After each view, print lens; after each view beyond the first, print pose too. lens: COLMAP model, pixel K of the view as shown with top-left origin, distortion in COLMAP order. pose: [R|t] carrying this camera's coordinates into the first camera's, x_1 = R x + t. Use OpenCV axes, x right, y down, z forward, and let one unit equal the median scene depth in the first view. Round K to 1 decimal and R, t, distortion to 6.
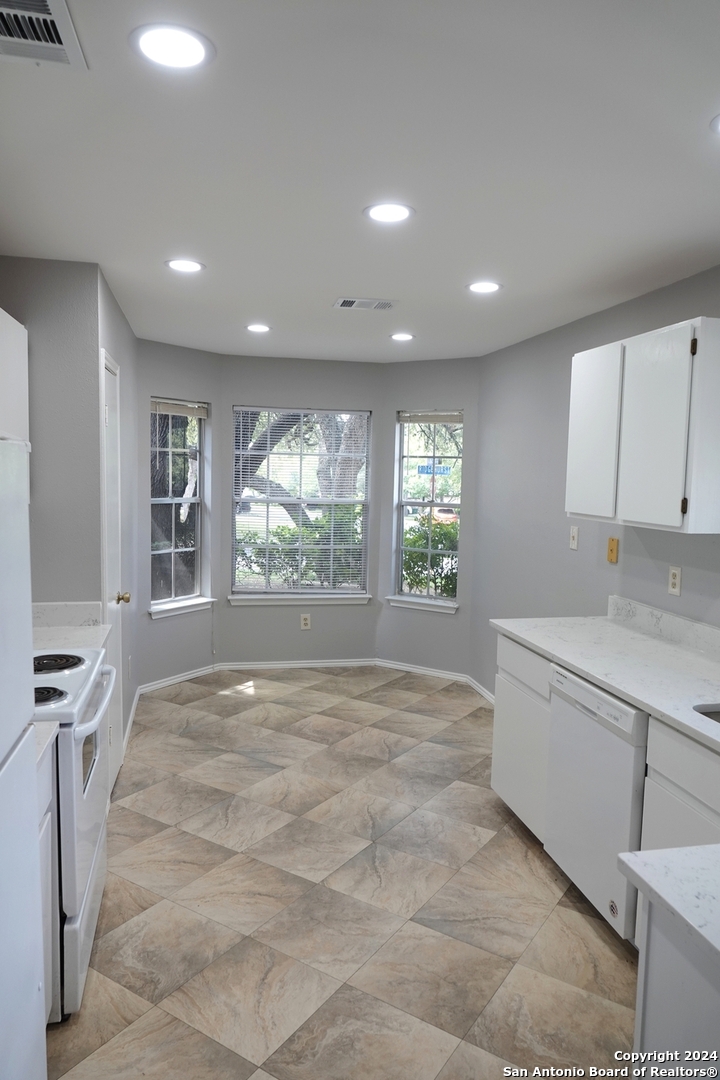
lens RADIAL K [[755.0, 0, 360.0], [0, 755.0, 540.9], [0, 0, 1]] dist [0.004799, 0.002571]
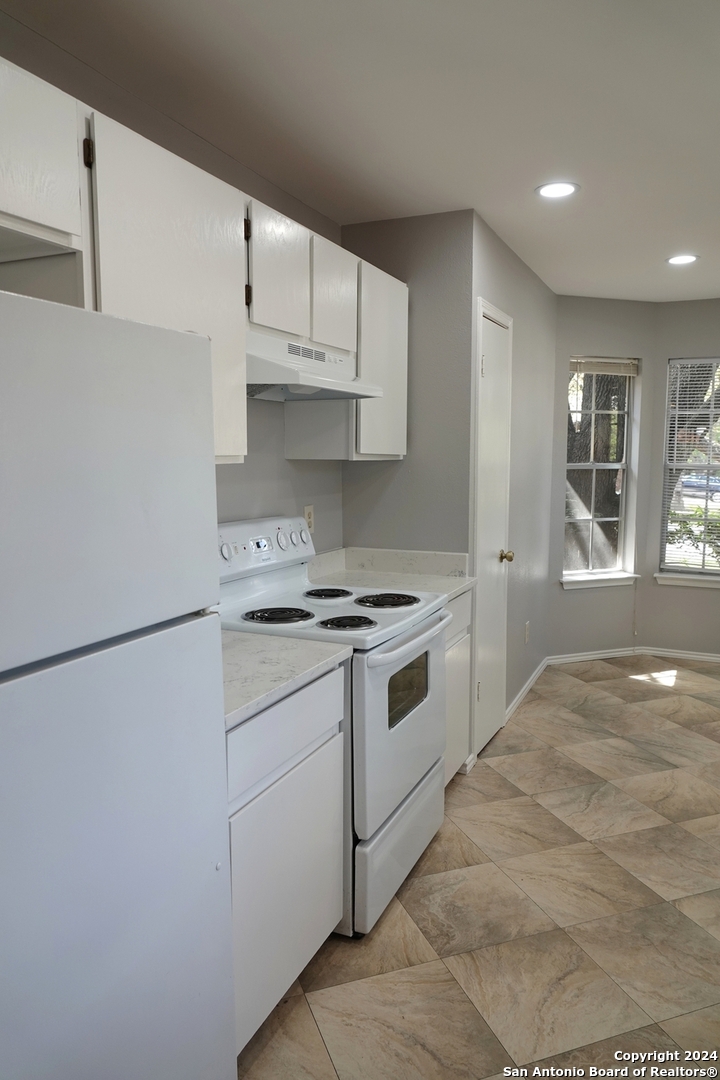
lens RADIAL K [[755.0, 0, 354.8], [0, 755.0, 540.2], [0, 0, 1]] dist [0.004799, 0.002571]
pose [[0.802171, 0.046957, -0.595246, 0.134737], [-0.039453, 0.998893, 0.025632, 0.045327], [0.595790, 0.002923, 0.803135, 0.116888]]
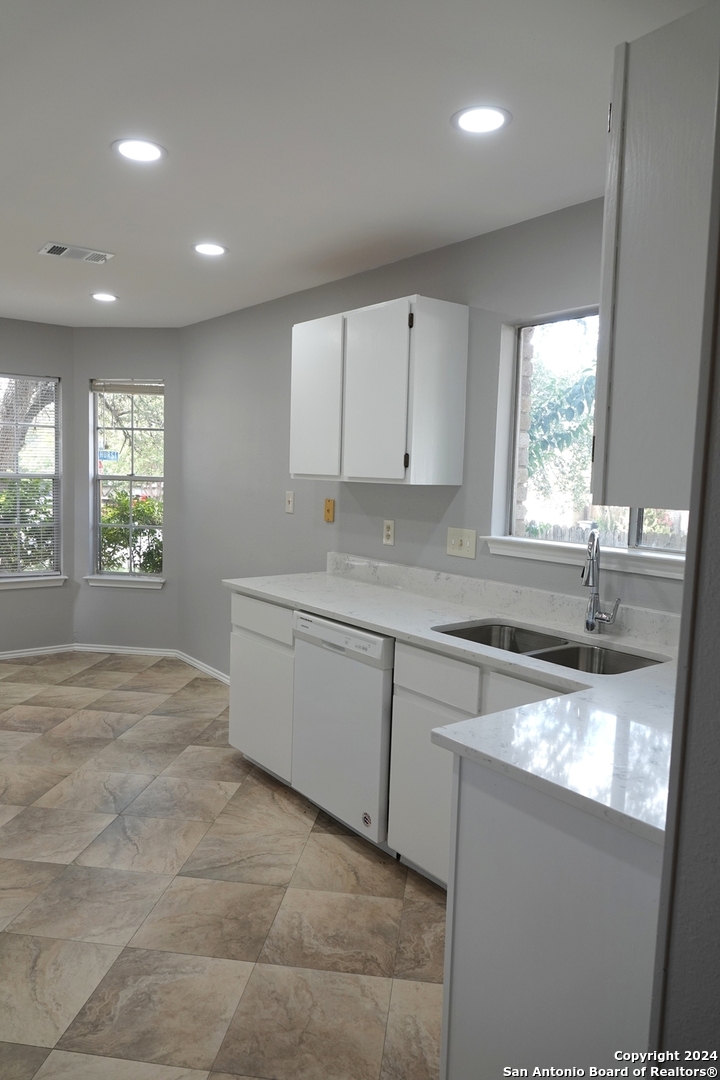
lens RADIAL K [[755.0, 0, 363.0], [0, 755.0, 539.4], [0, 0, 1]] dist [0.004799, 0.002571]
pose [[0.901250, -0.037359, 0.431687, -0.108468], [0.033170, 0.999301, 0.017231, 0.043838], [-0.432029, -0.001210, 0.901859, -0.000651]]
